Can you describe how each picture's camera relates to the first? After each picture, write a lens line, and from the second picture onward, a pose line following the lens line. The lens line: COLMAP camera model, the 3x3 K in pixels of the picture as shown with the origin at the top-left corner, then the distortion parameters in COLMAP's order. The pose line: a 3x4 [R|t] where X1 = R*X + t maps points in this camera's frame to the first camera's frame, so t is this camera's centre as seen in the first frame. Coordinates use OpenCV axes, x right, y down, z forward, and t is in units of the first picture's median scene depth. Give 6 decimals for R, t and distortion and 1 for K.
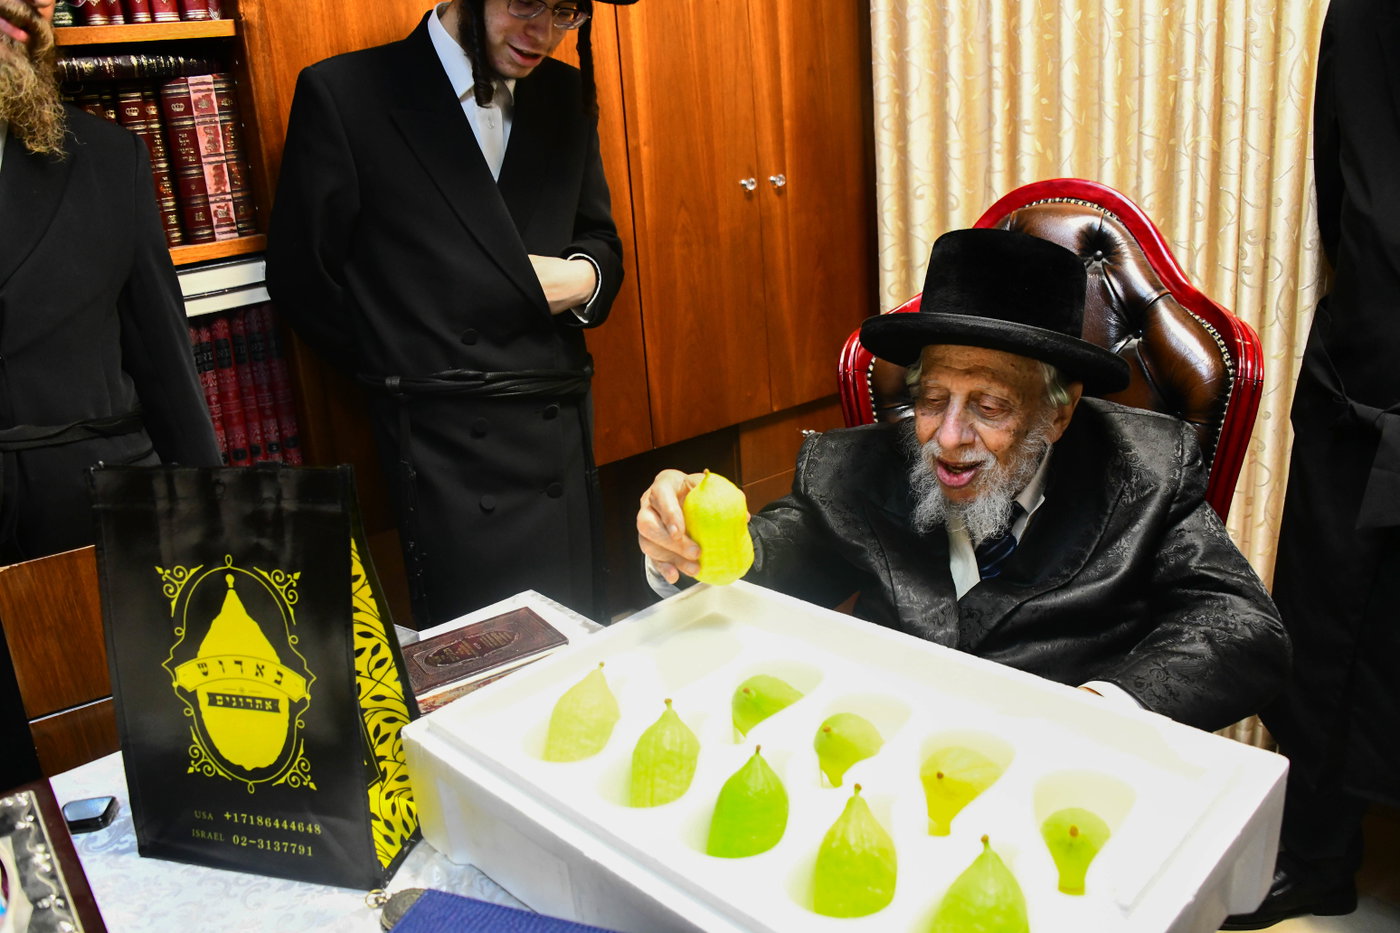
lens RADIAL K [[1212.0, 0, 700.0], [0, 1212.0, 466.5], [0, 0, 1]] dist [-0.100346, 0.017483]
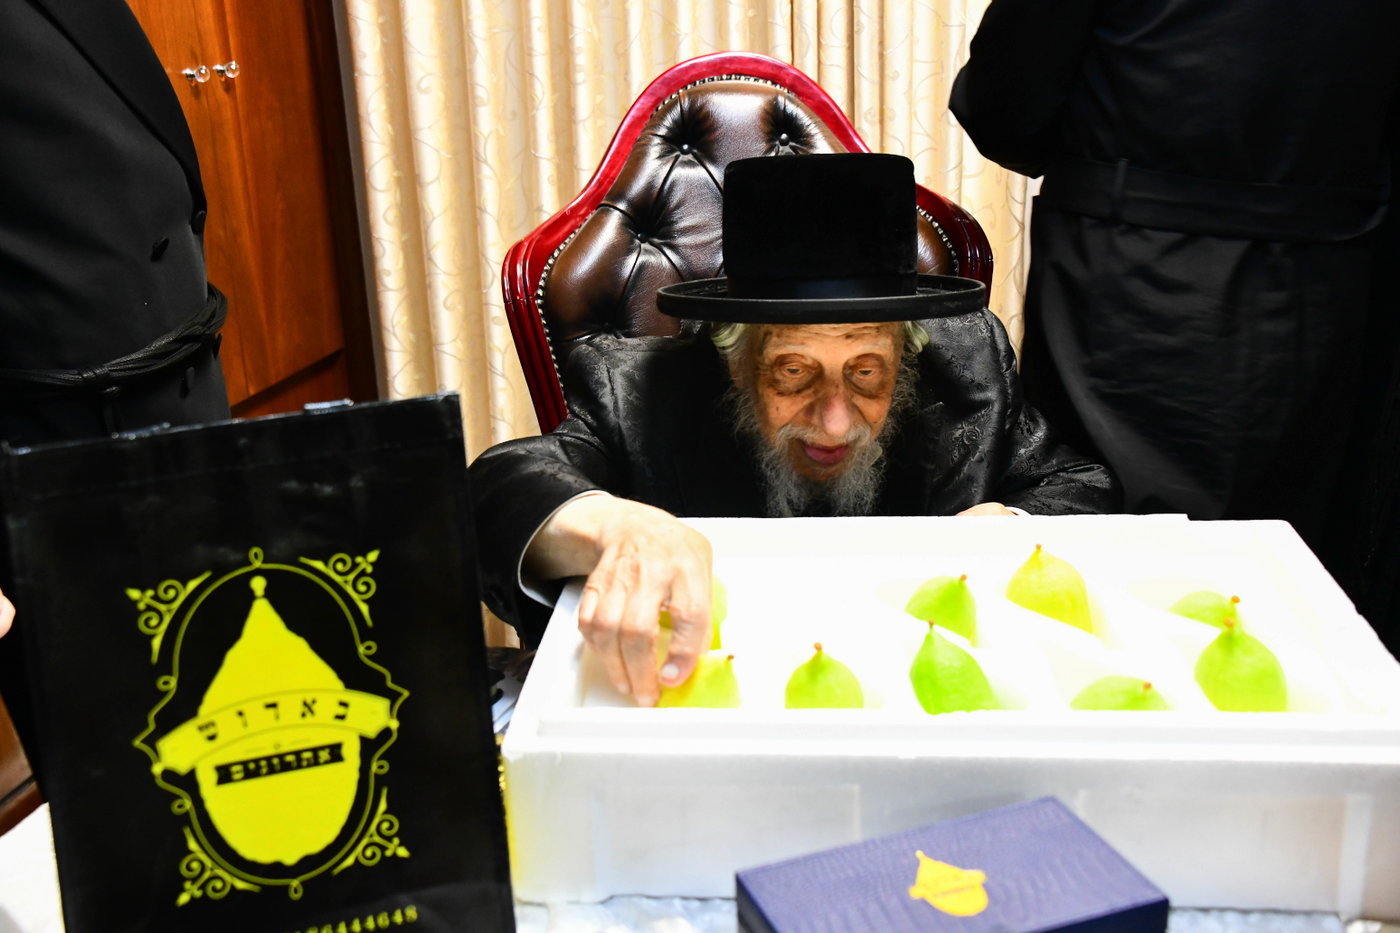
lens RADIAL K [[1722.0, 0, 672.6], [0, 1722.0, 475.0], [0, 0, 1]] dist [0.031268, 0.570970]
pose [[0.816708, -0.135163, 0.560998, -0.721411], [0.152062, 0.988229, 0.016723, 0.049787], [-0.556655, 0.071649, 0.827648, 0.030792]]
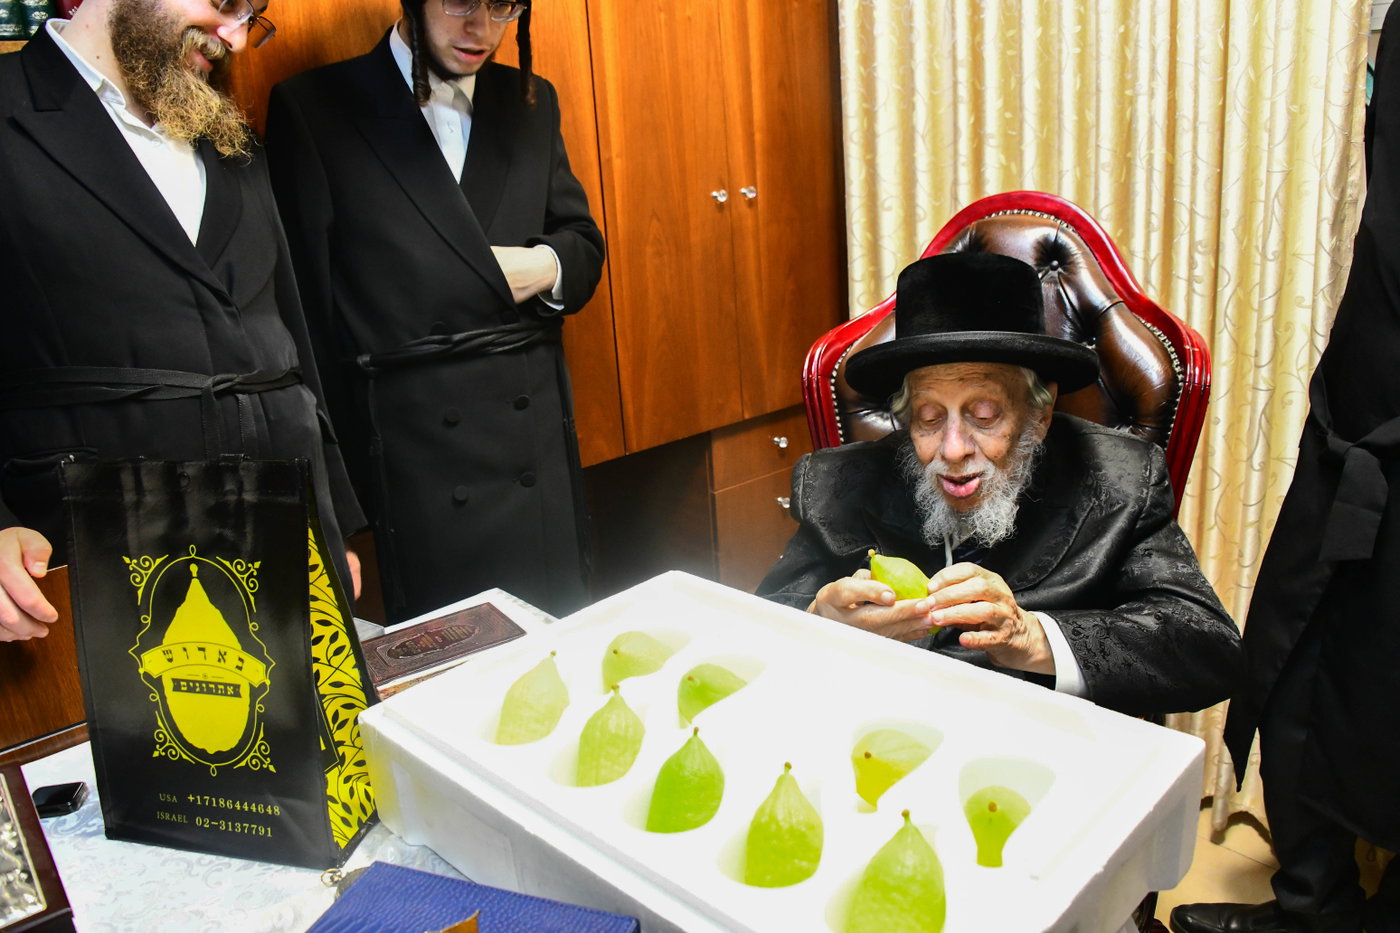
lens RADIAL K [[1212.0, 0, 700.0], [0, 1212.0, 466.5], [0, 0, 1]] dist [-0.100346, 0.017483]
pose [[0.999981, 0.002905, 0.005400, 0.039788], [-0.002836, 0.999916, -0.012676, 0.016753], [-0.005437, 0.012660, 0.999905, -0.039607]]
